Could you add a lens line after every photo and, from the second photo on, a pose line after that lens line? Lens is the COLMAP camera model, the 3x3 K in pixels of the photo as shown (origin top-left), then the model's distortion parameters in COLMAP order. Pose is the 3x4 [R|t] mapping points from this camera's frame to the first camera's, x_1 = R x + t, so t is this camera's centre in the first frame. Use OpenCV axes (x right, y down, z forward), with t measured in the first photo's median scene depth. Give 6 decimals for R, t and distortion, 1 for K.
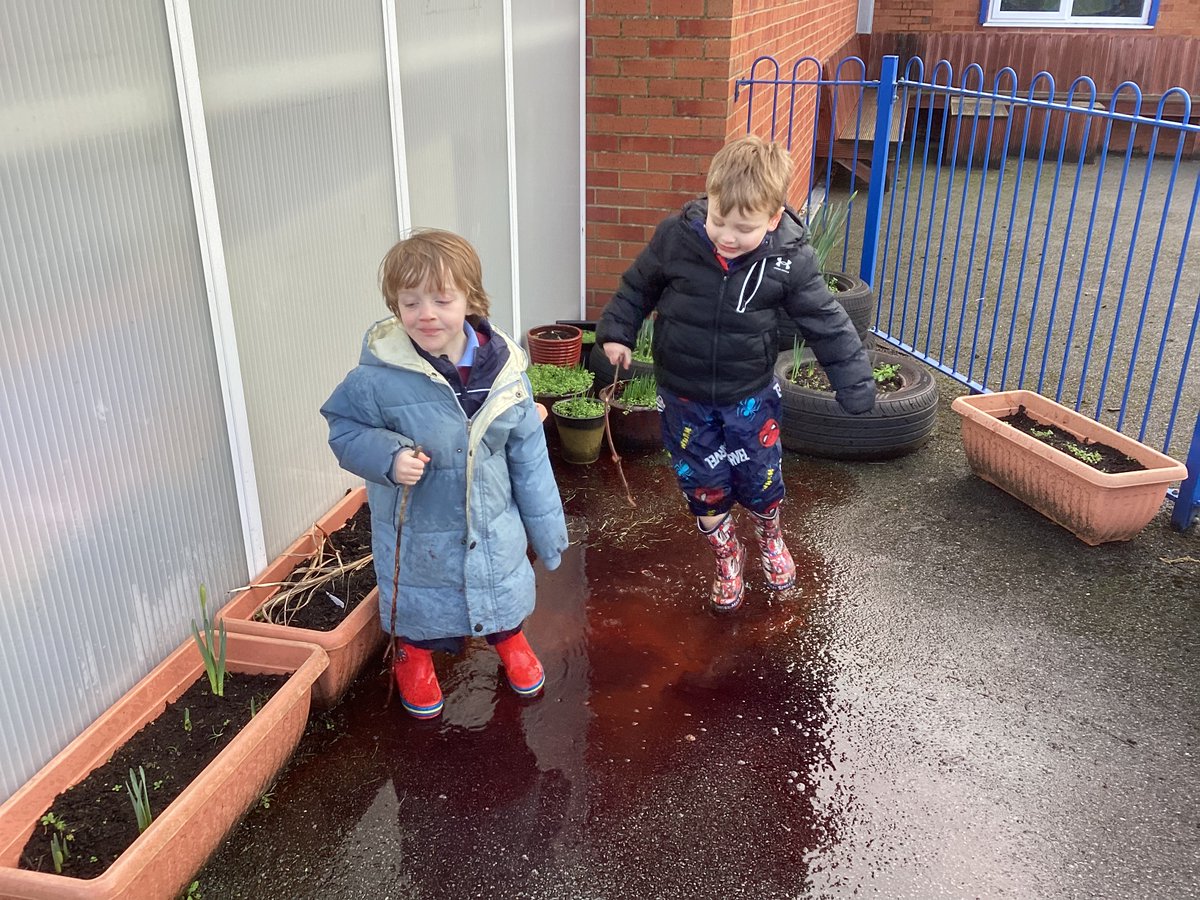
lens RADIAL K [[1084.4, 0, 600.8], [0, 1084.4, 449.0], [0, 0, 1]] dist [0.008542, -0.051964]
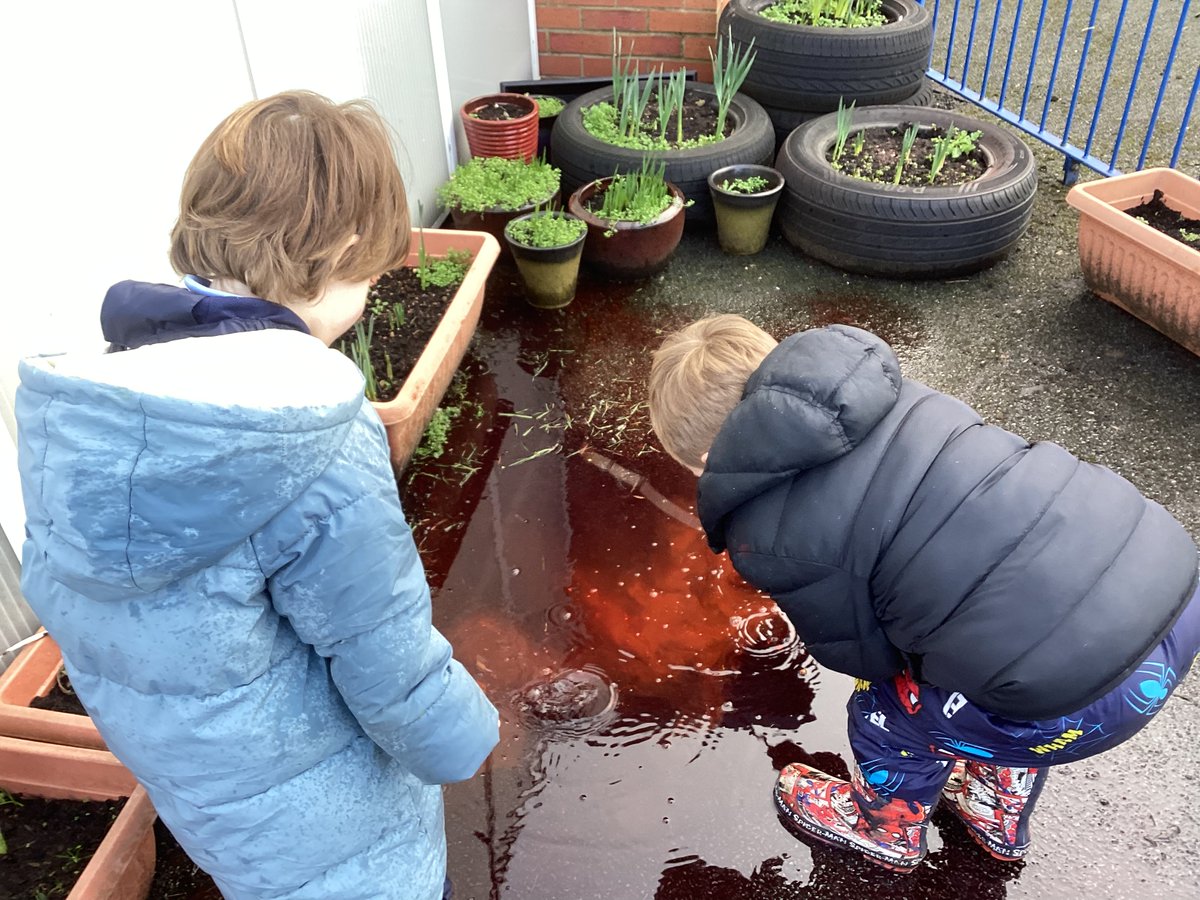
lens RADIAL K [[1084.4, 0, 601.4], [0, 1084.4, 454.9], [0, 0, 1]] dist [0.008542, -0.051964]
pose [[0.997667, -0.062183, 0.028193, -0.011107], [0.052671, 0.963712, 0.261695, -0.077880], [-0.043443, -0.259600, 0.964739, 0.279184]]
